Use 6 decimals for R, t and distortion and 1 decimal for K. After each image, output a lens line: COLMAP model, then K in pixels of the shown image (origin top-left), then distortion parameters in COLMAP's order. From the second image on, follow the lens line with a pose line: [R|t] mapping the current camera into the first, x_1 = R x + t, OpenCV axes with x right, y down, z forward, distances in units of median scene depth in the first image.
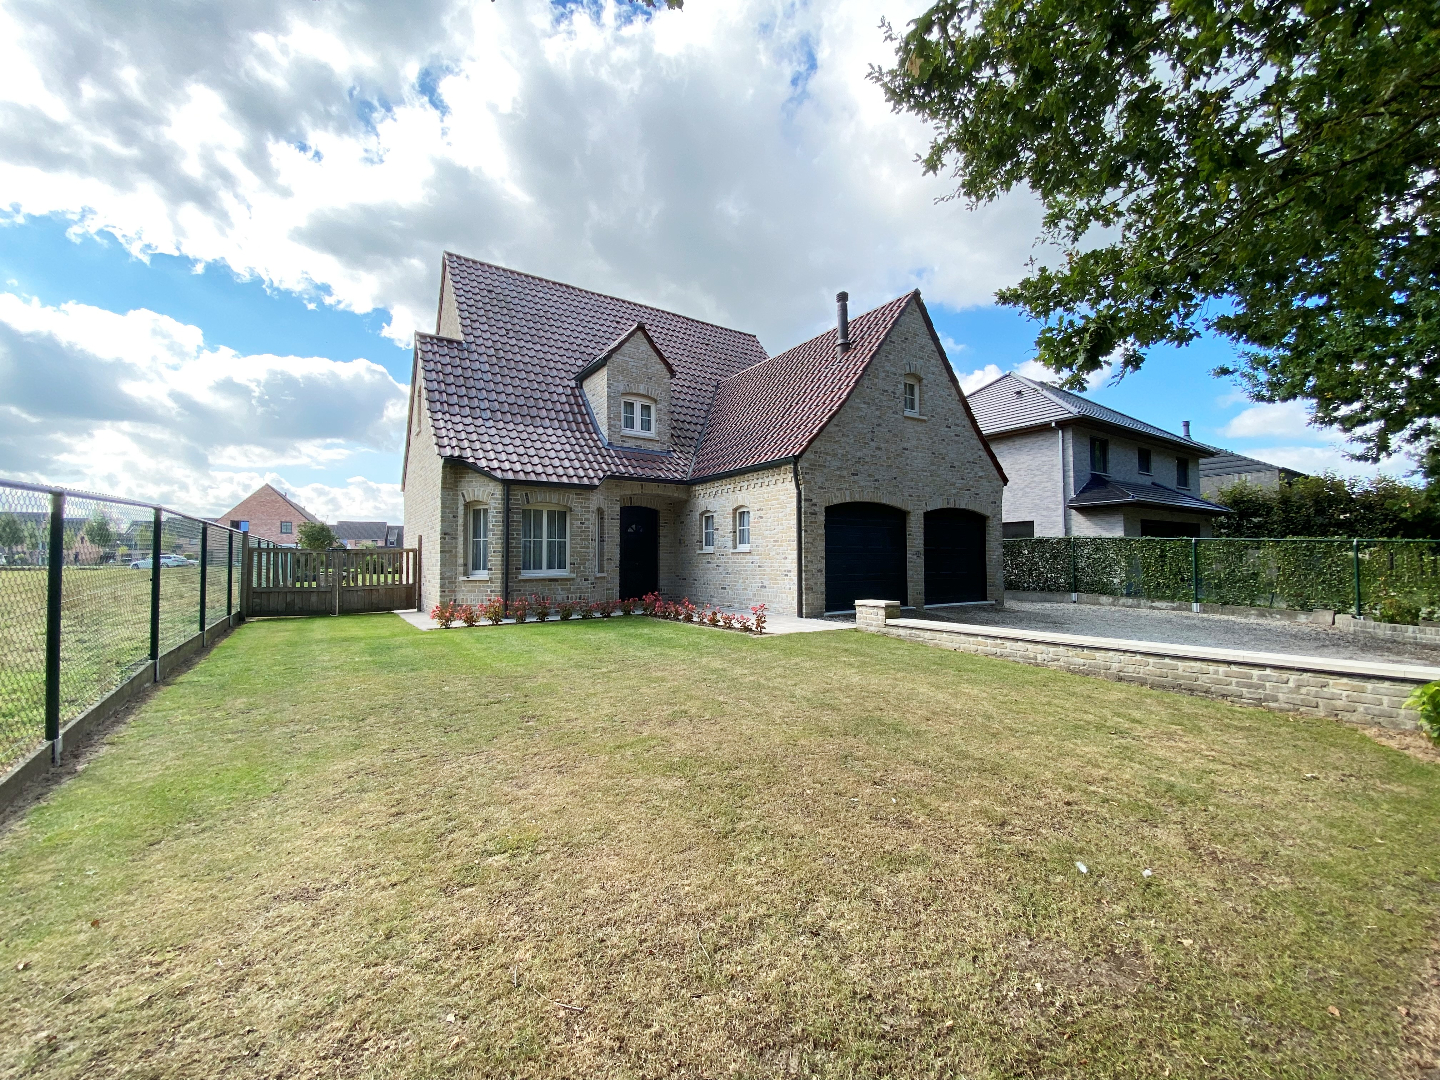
lens RADIAL K [[592.4, 0, 725.7], [0, 592.4, 539.3], [0, 0, 1]] dist [-0.014680, -0.000220]
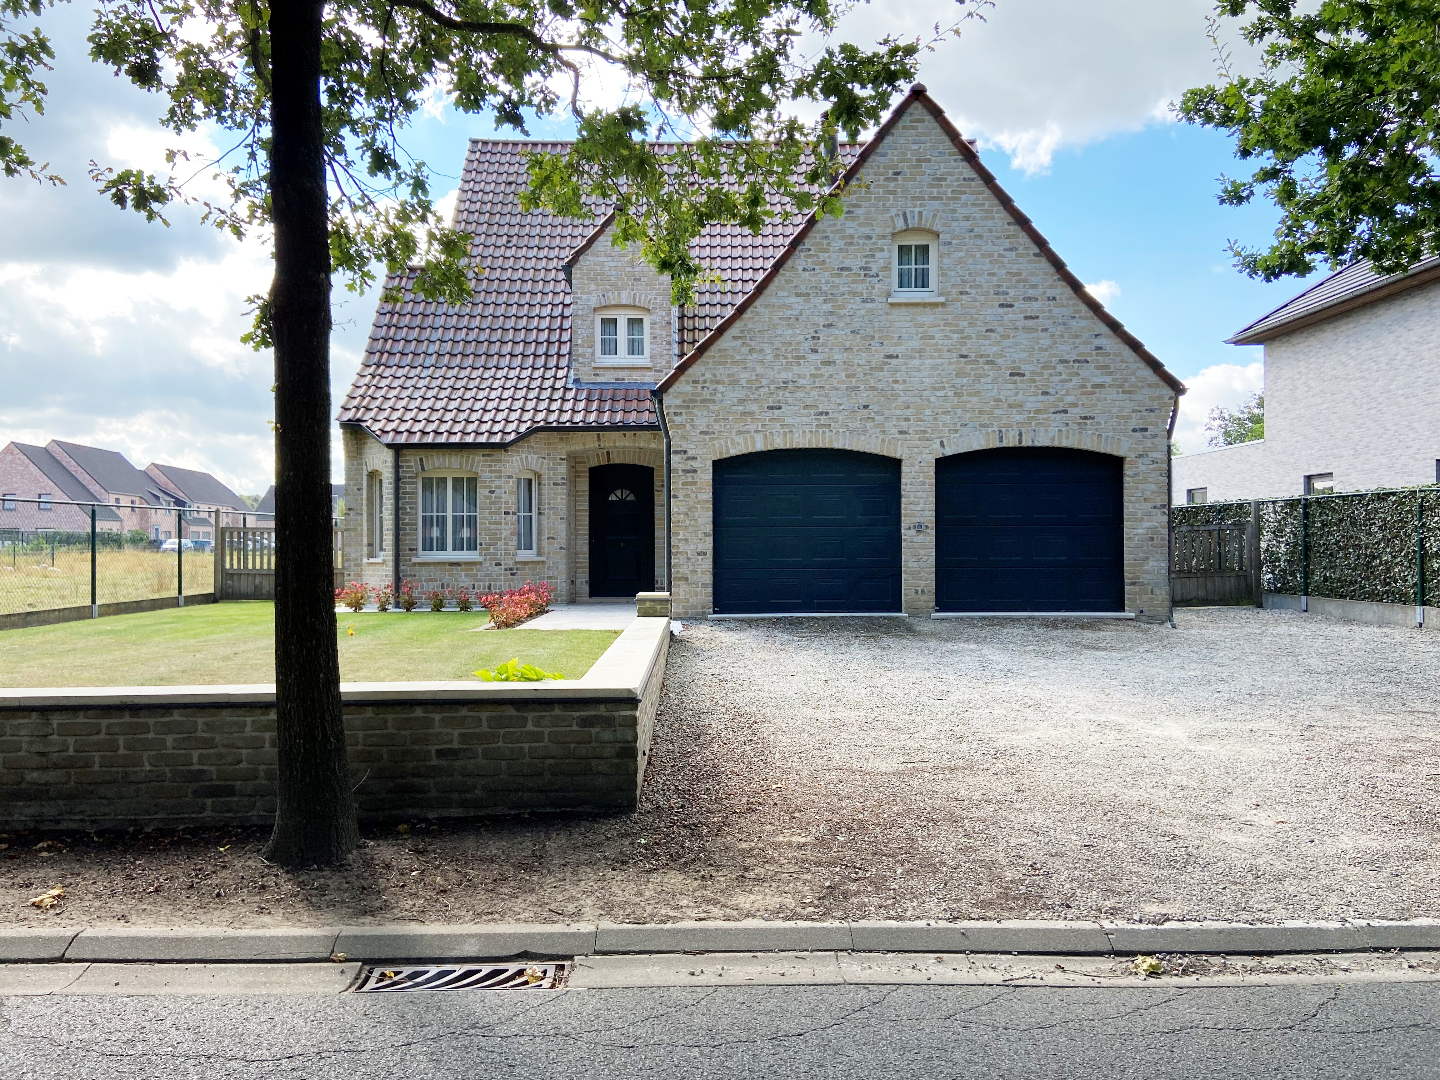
lens RADIAL K [[1142.7, 0, 716.1], [0, 1142.7, 540.6], [0, 0, 1]] dist [0.002457, 0.000760]
pose [[0.831107, -0.002948, -0.556105, 0.858341], [0.019983, 0.999498, 0.024568, 0.005888], [0.555754, -0.031531, 0.830749, -0.099001]]
